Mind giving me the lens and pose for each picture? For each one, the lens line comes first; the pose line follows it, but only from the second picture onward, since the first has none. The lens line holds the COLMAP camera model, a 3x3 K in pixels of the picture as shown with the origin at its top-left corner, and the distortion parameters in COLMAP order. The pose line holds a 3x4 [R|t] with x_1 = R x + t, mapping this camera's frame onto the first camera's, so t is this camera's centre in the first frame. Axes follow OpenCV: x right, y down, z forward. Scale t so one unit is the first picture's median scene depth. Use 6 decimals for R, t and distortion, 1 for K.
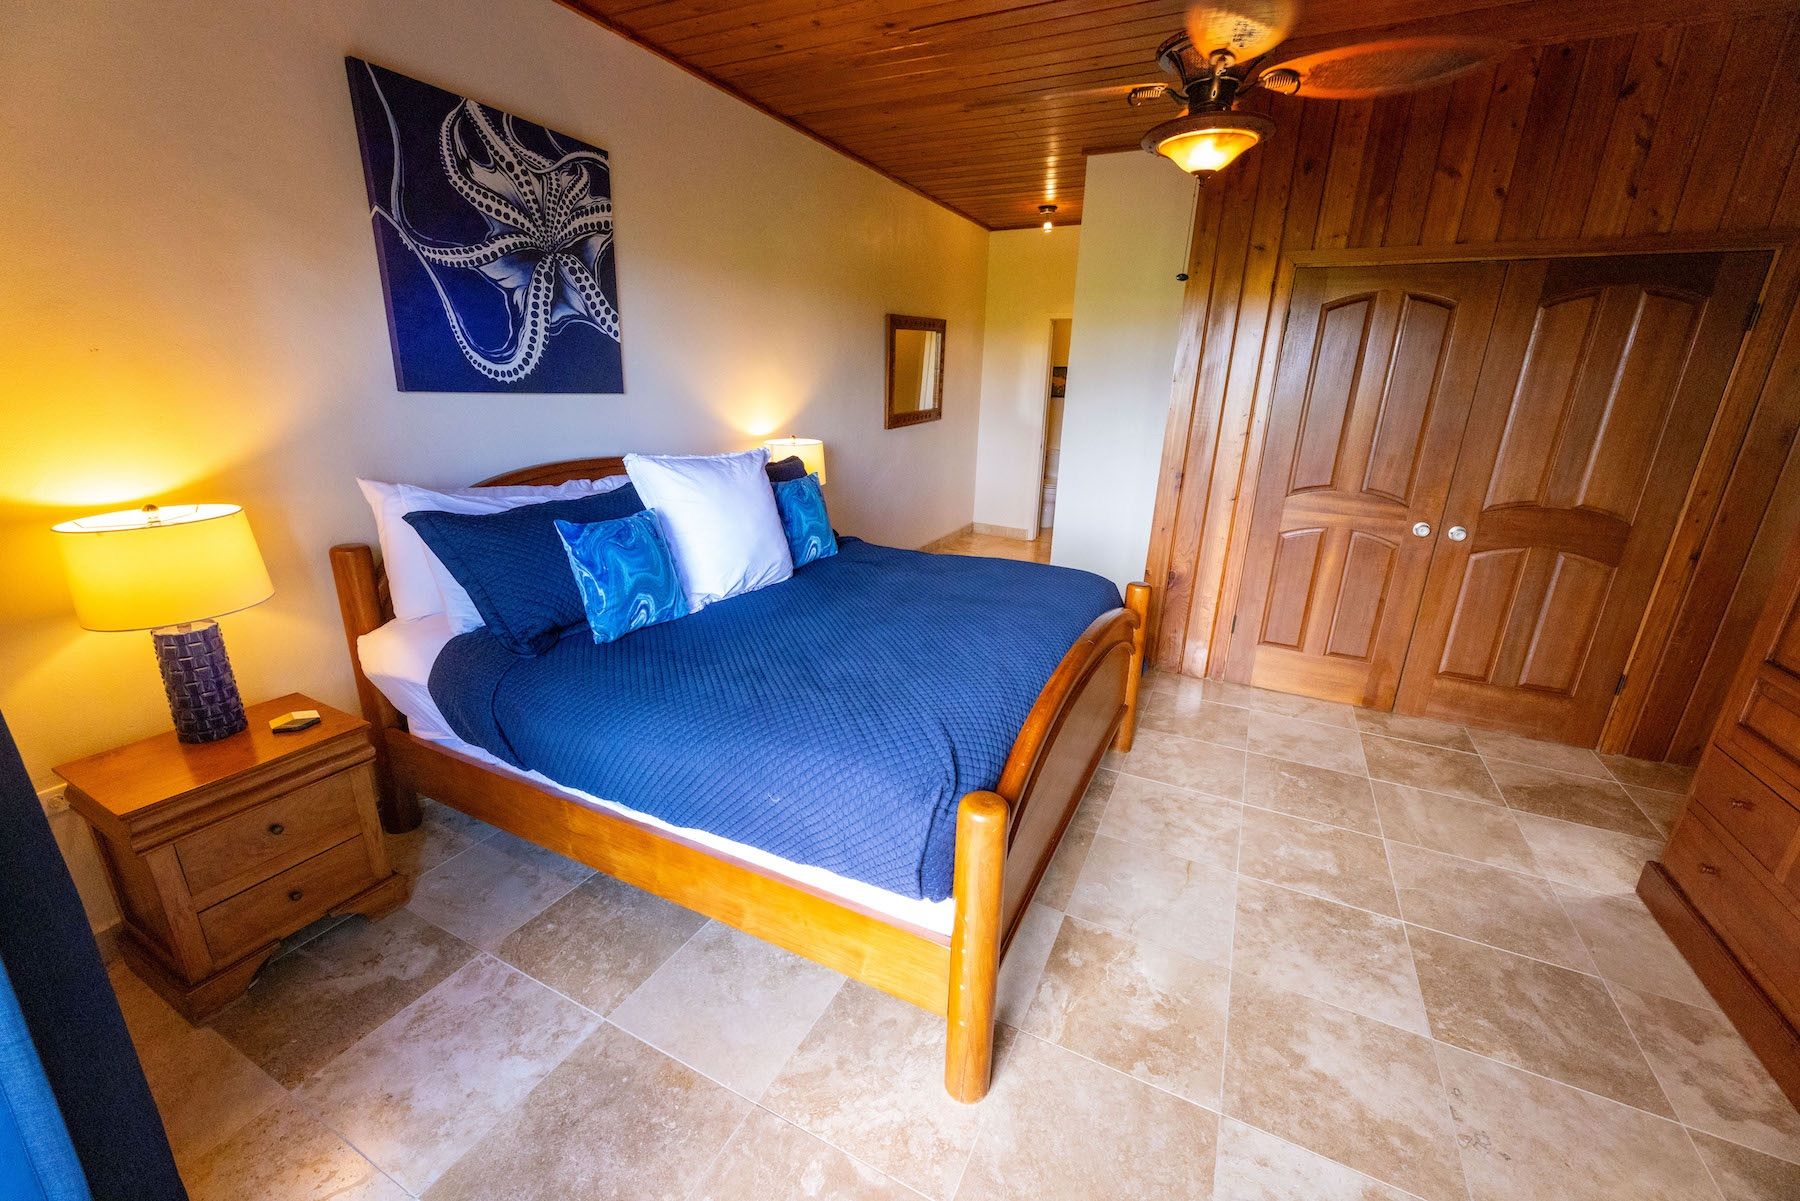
lens RADIAL K [[718.6, 0, 894.5], [0, 718.6, 603.2], [0, 0, 1]] dist [0.003465, -0.000191]
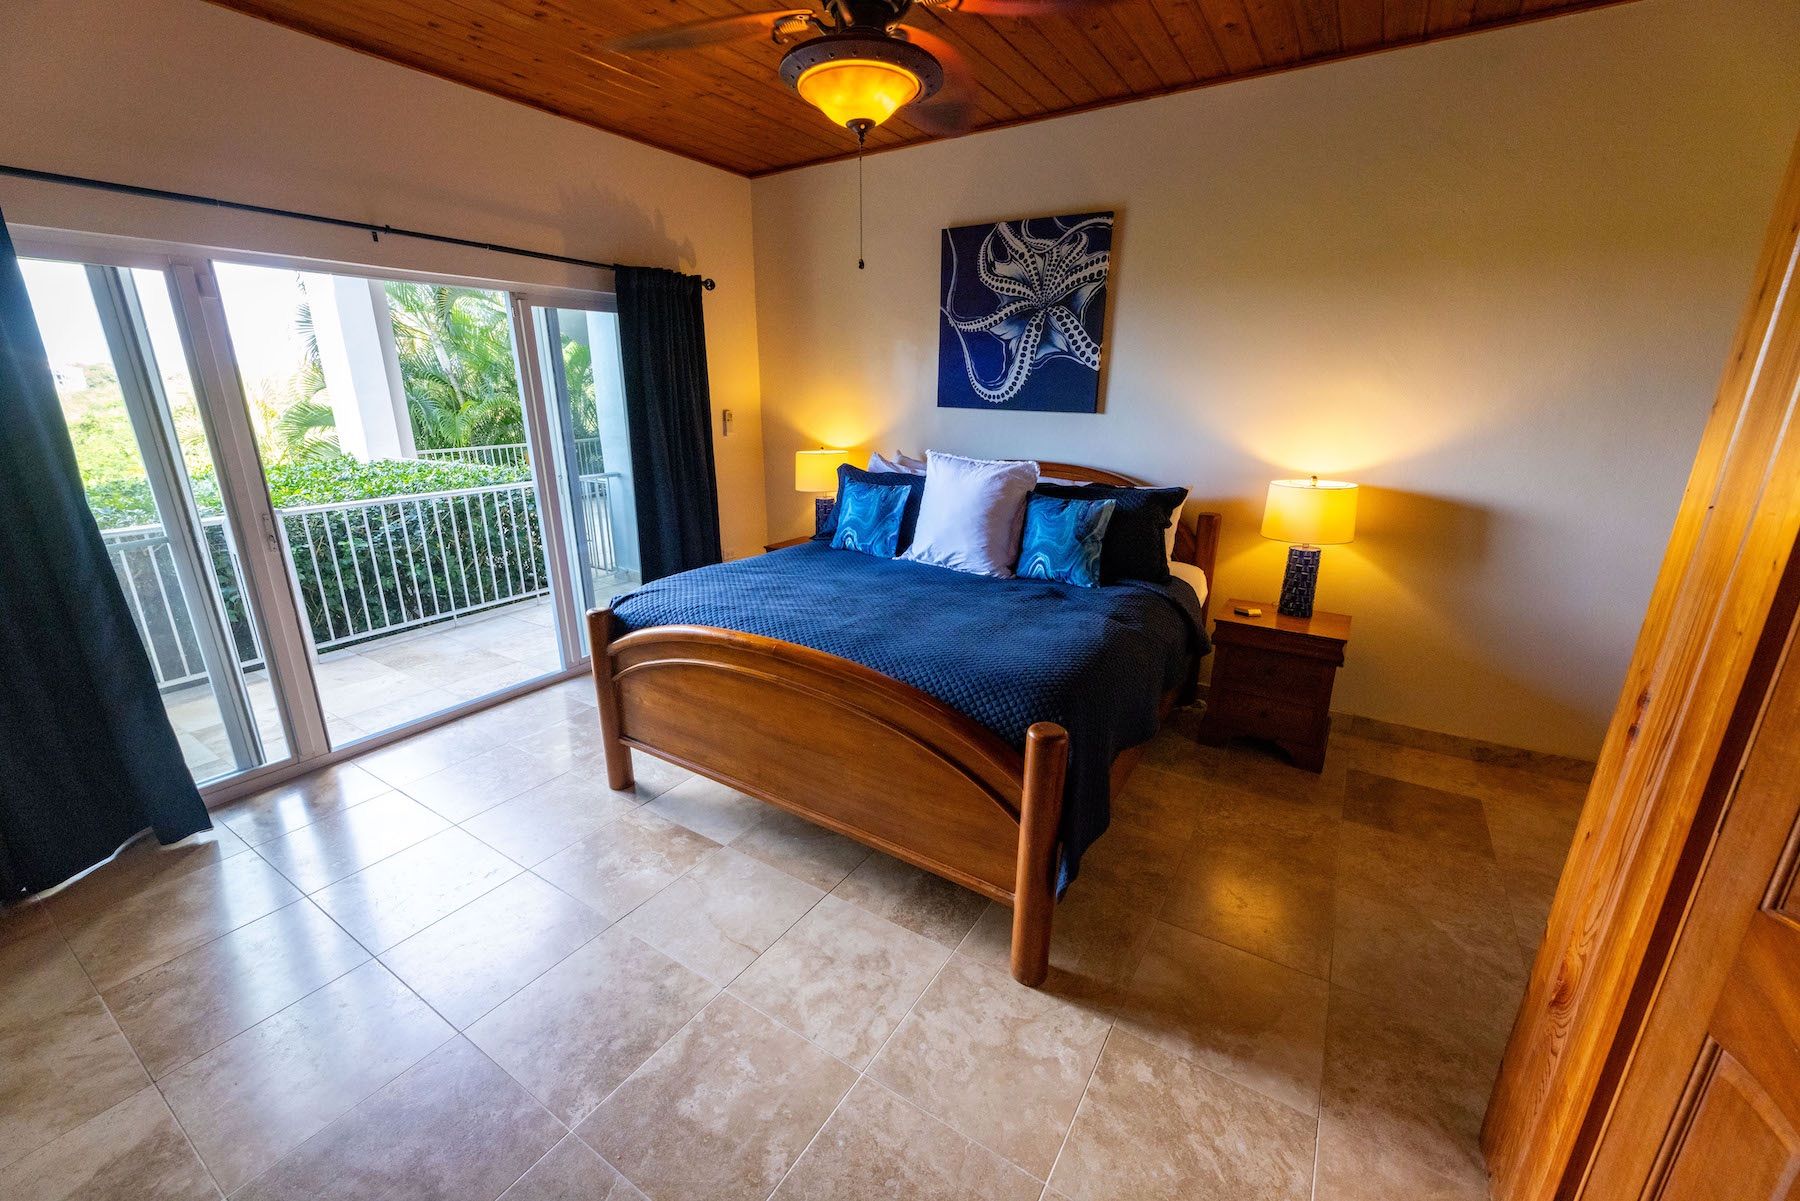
lens RADIAL K [[718.6, 0, 891.7], [0, 718.6, 604.1], [0, 0, 1]] dist [0.003465, -0.000191]
pose [[-0.105286, 0.263987, -0.958763, 1.031416], [-0.307783, 0.908131, 0.283845, -0.287262], [0.945613, 0.324976, -0.014362, 0.962219]]
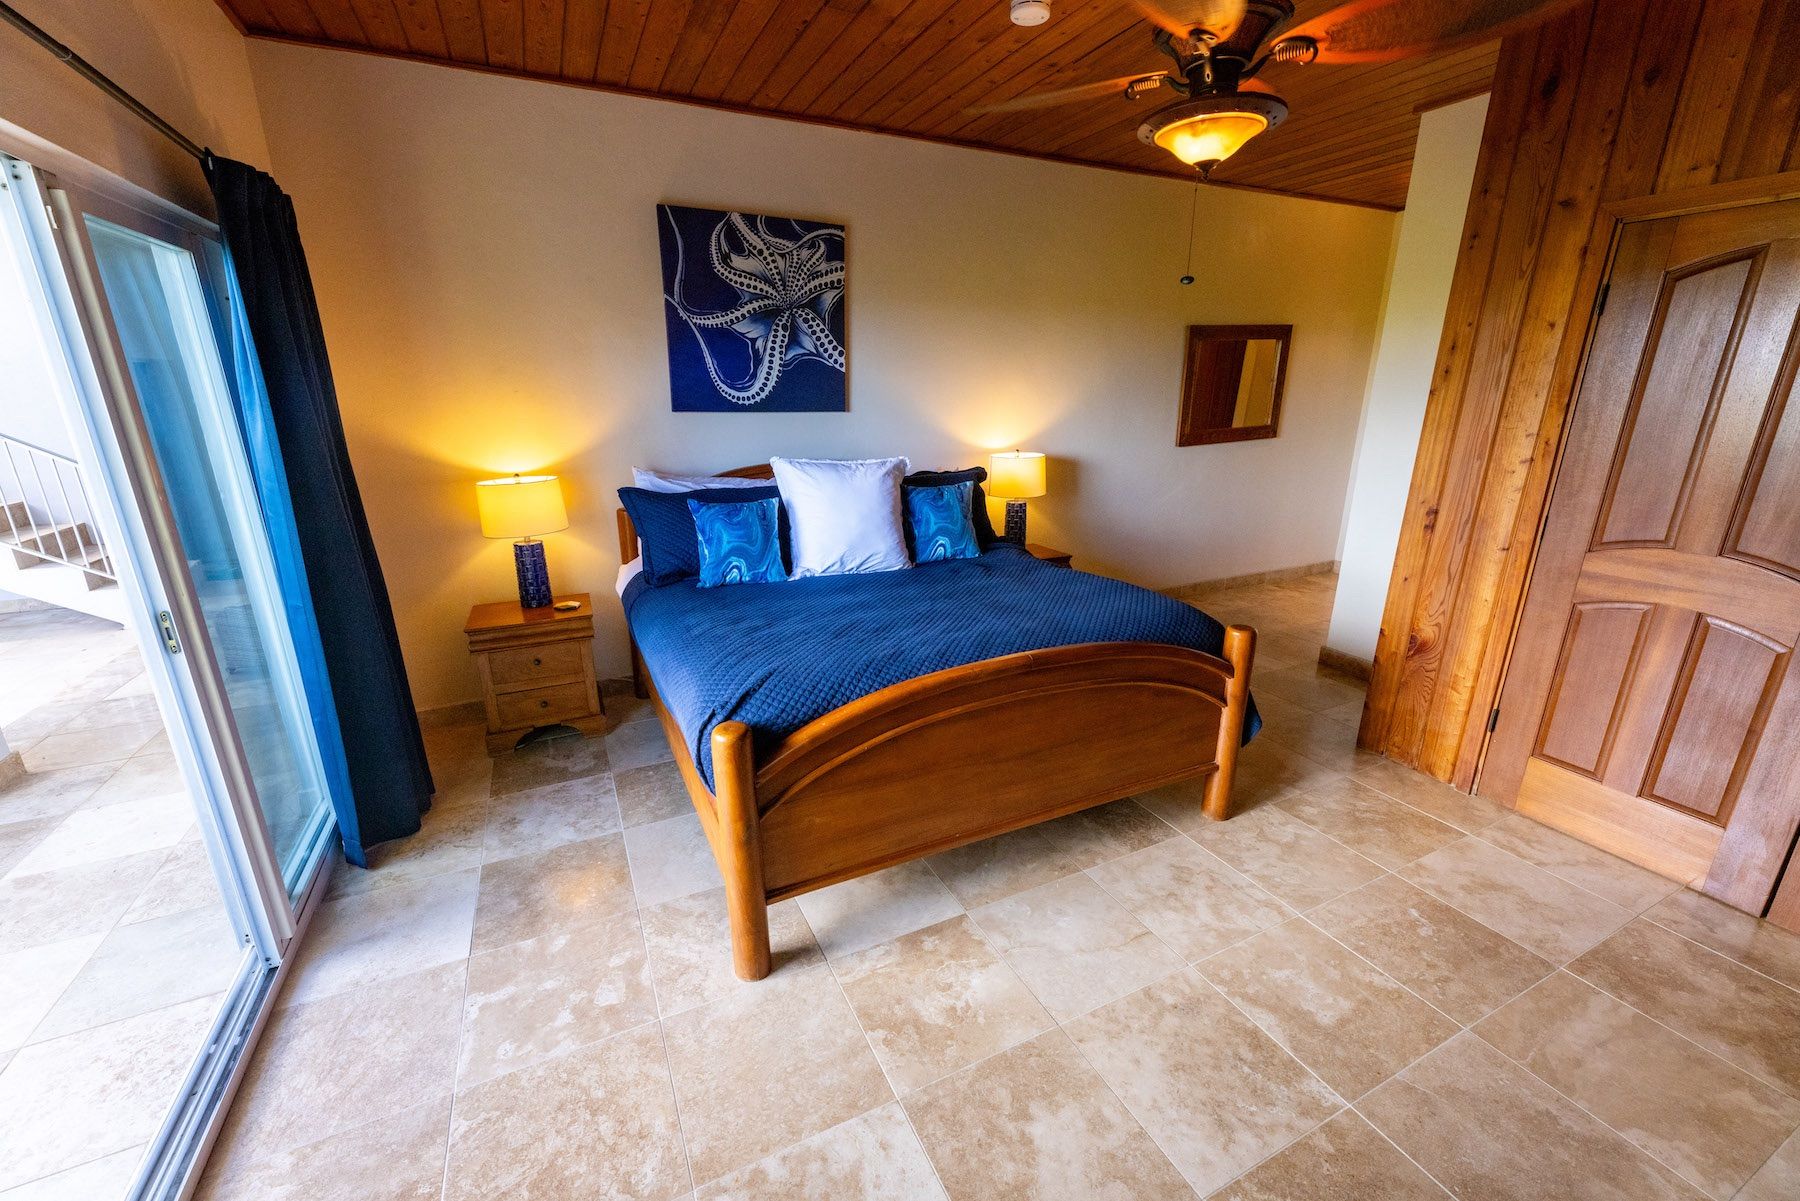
lens RADIAL K [[718.6, 0, 895.8], [0, 718.6, 603.6], [0, 0, 1]] dist [0.003465, -0.000191]
pose [[0.792489, 0.150709, -0.590972, 0.586765], [-0.163548, 0.986012, 0.032135, -0.016980], [0.587549, 0.071185, 0.806052, 0.068373]]
